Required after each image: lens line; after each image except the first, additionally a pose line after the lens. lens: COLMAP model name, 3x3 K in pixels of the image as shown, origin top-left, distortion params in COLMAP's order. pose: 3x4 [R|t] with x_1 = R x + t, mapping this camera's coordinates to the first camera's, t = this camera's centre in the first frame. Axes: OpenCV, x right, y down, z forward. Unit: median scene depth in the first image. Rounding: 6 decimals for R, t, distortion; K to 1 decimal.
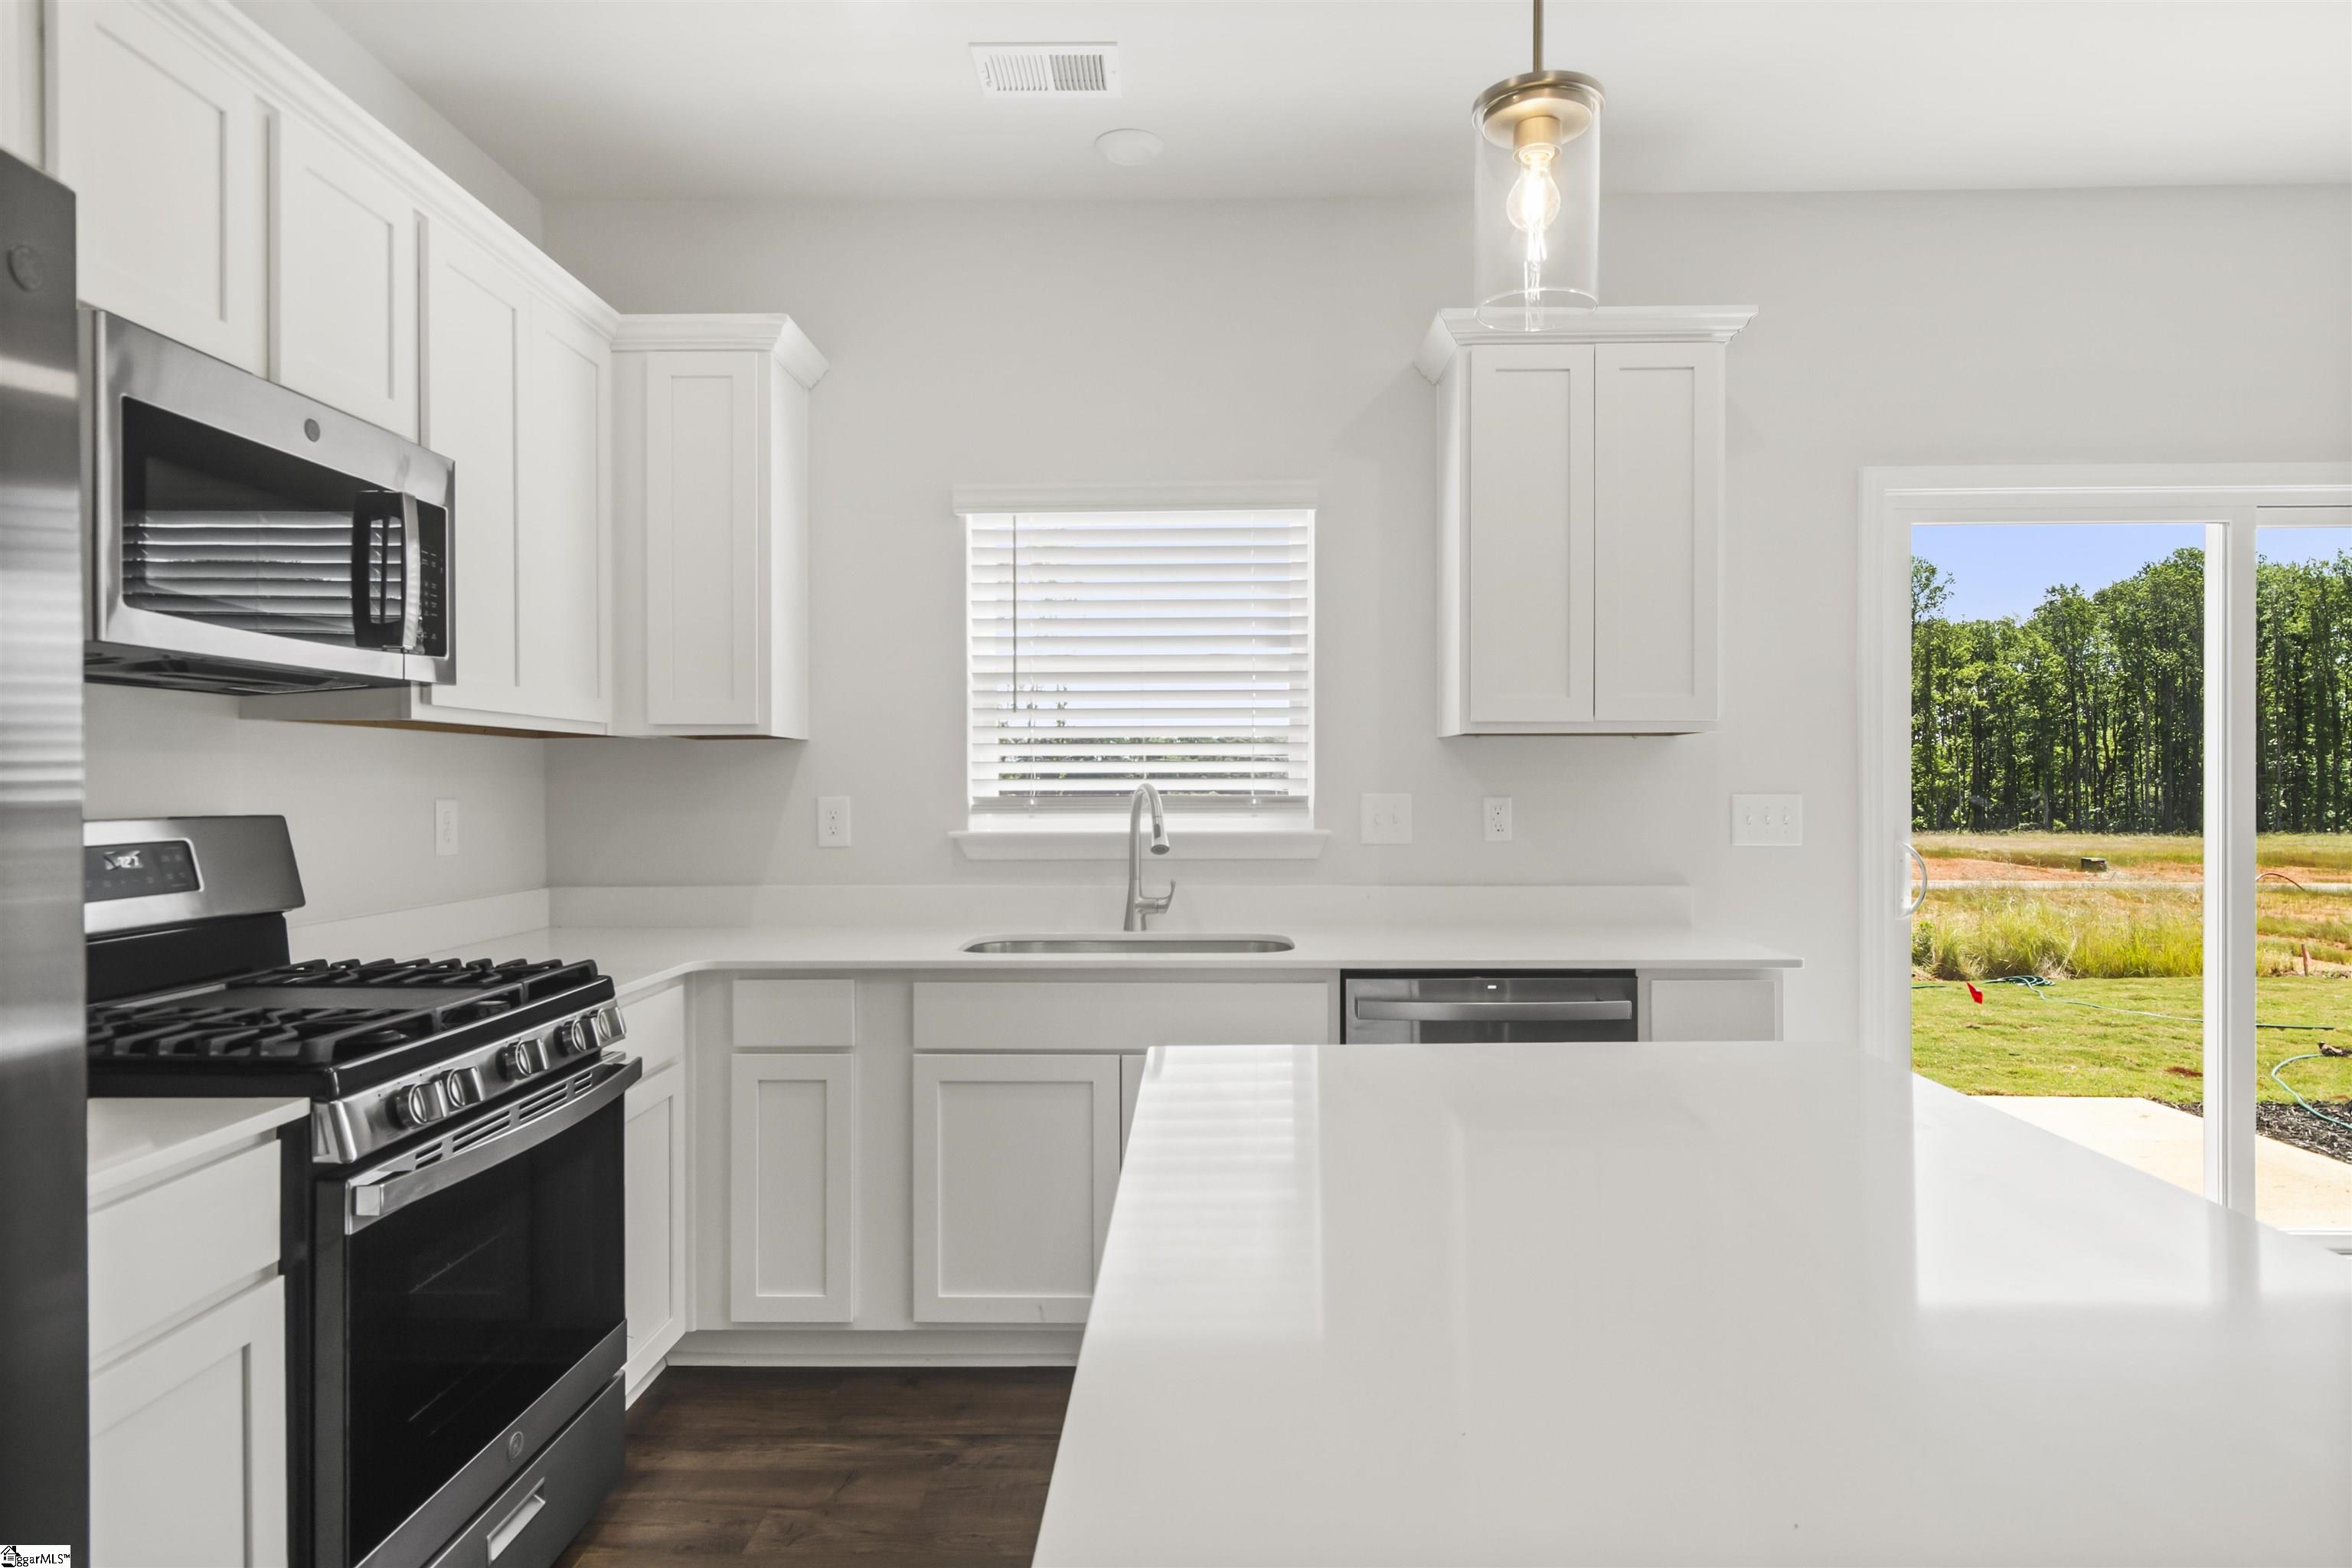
lens RADIAL K [[1328.3, 0, 1176.0], [0, 1328.3, 784.0], [0, 0, 1]] dist [0.002055, -0.000490]
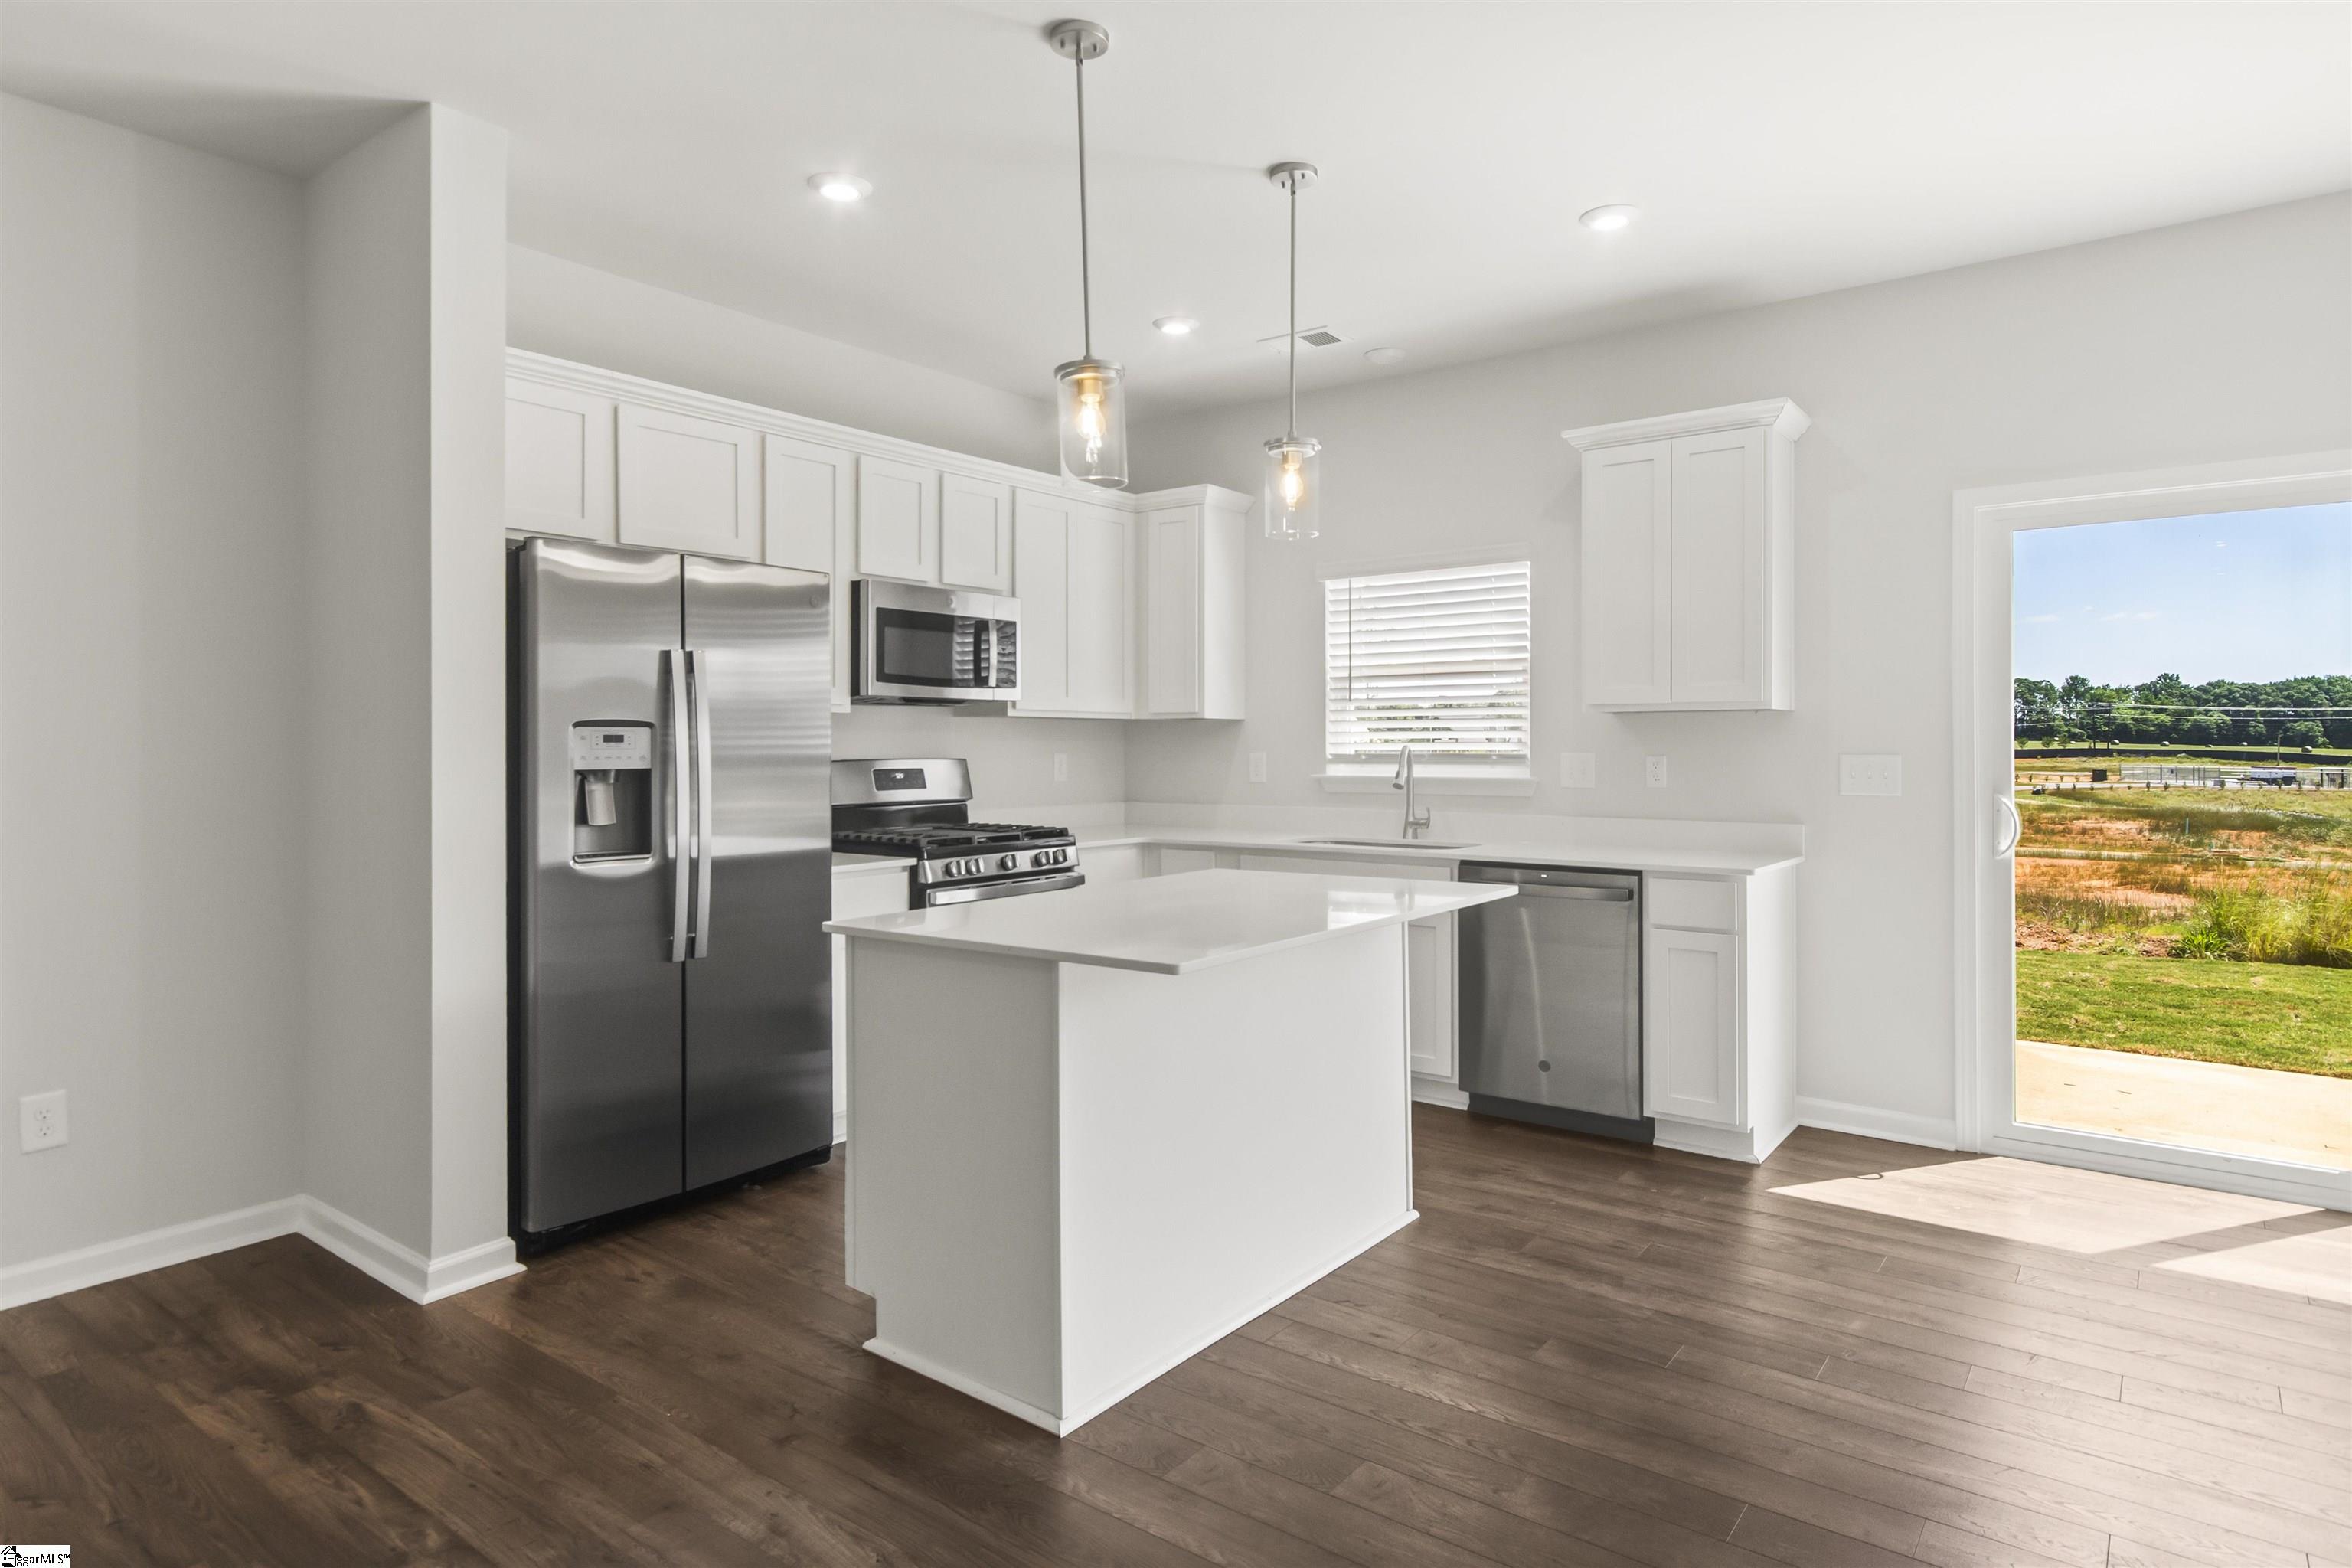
lens RADIAL K [[1306.2, 0, 1168.3], [0, 1306.2, 743.0], [0, 0, 1]] dist [0.000355, 0.000567]
pose [[0.804144, 0.000830, -0.594434, 0.821462], [-0.001820, 0.999998, -0.001067, -0.001501], [0.594432, 0.001940, 0.804143, -0.520302]]
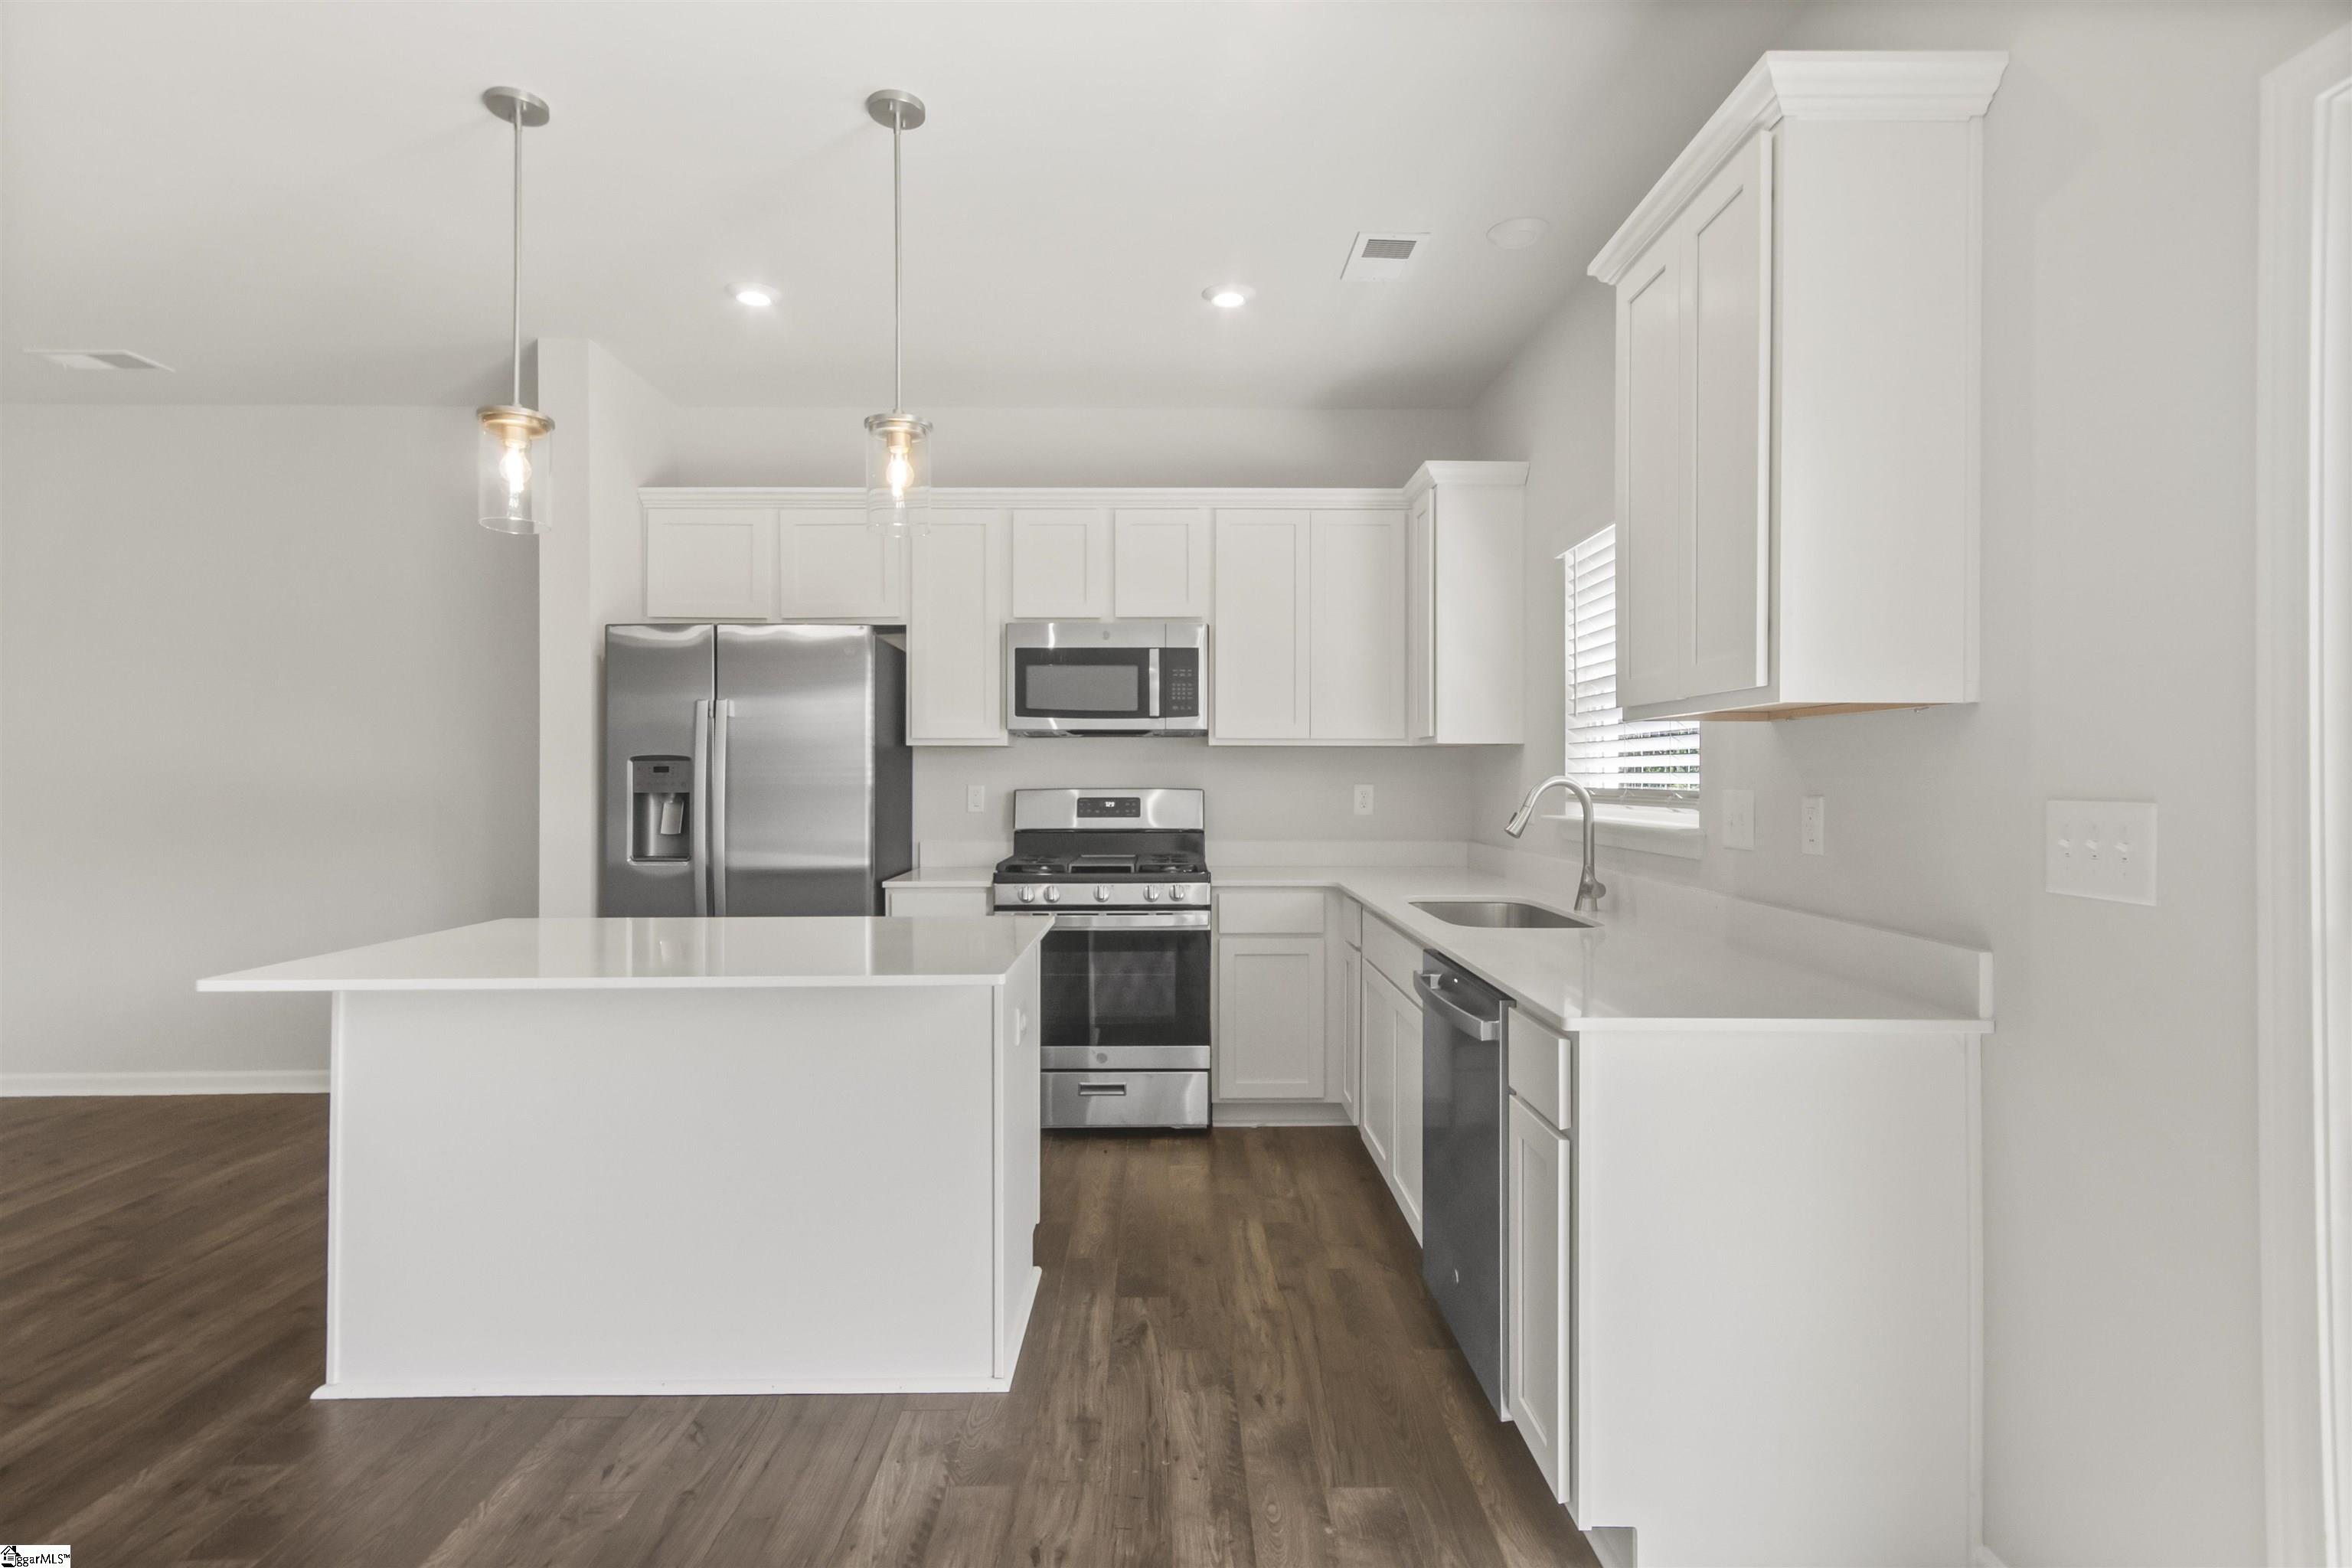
lens RADIAL K [[1140.6, 0, 1182.6], [0, 1140.6, 777.3], [0, 0, 1]] dist [0.000408, -0.000063]
pose [[0.040576, 0.003094, -0.999172, 1.120337], [-0.002999, 0.999991, 0.002975, -0.002061], [0.999172, 0.002876, 0.040585, 0.778413]]
